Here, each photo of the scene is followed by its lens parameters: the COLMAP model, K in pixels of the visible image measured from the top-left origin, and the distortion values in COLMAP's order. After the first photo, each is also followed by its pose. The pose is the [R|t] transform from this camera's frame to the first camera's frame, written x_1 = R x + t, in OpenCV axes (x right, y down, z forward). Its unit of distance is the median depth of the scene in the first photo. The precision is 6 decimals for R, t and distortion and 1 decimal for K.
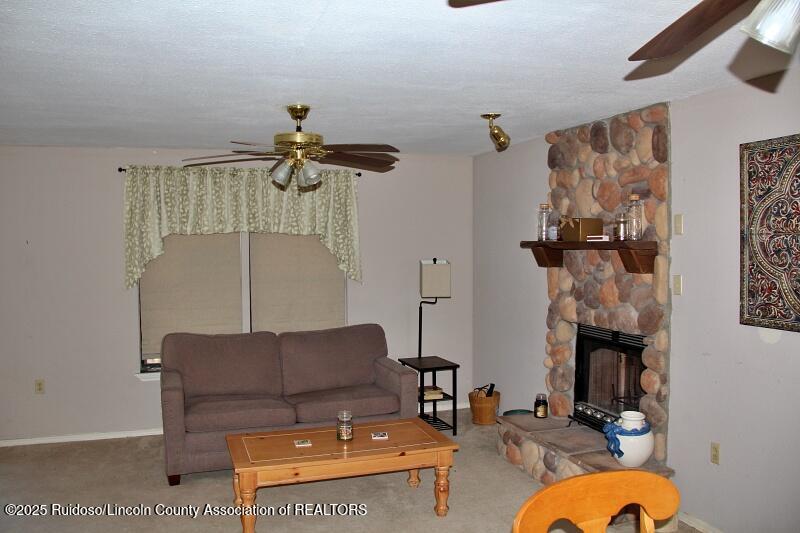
lens RADIAL K [[667.2, 0, 400.0], [0, 667.2, 266.5], [0, 0, 1]] dist [-0.170406, 0.121832]
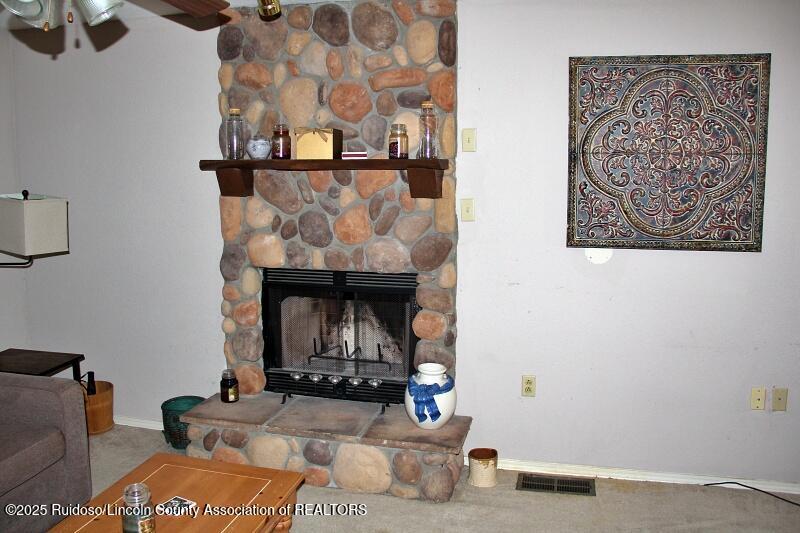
lens RADIAL K [[667.2, 0, 400.0], [0, 667.2, 266.5], [0, 0, 1]] dist [-0.170406, 0.121832]
pose [[0.533290, -0.112269, 0.838449, -0.342779], [0.026237, 0.992872, 0.116258, -0.002183], [-0.845525, -0.040000, 0.532435, 0.539004]]
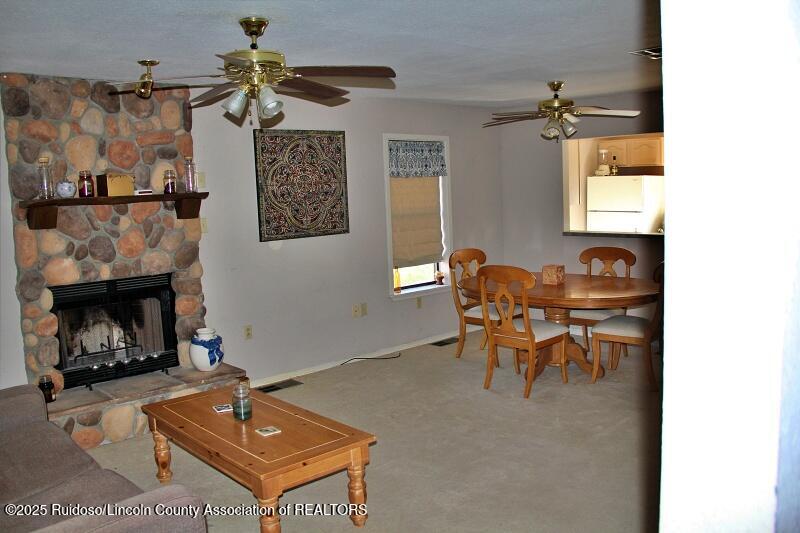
lens RADIAL K [[667.2, 0, 400.0], [0, 667.2, 266.5], [0, 0, 1]] dist [-0.170406, 0.121832]
pose [[-0.410397, -0.084571, 0.907977, -0.879005], [0.074337, 0.989274, 0.125743, -0.025063], [-0.908872, 0.119101, -0.399708, 1.066870]]
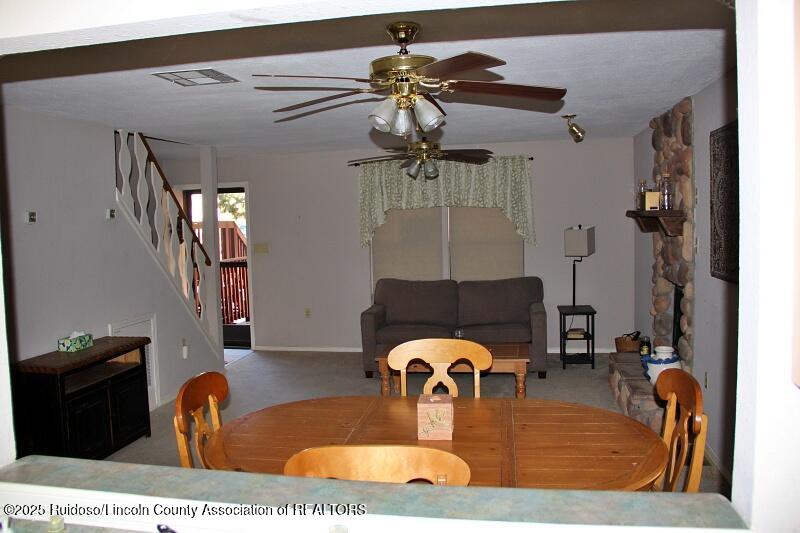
lens RADIAL K [[667.2, 0, 400.0], [0, 667.2, 266.5], [0, 0, 1]] dist [-0.170406, 0.121832]
pose [[0.872131, 0.020003, -0.488863, 0.484646], [0.003655, 0.998870, 0.047393, 0.007358], [0.489259, -0.043119, 0.871072, -0.313051]]
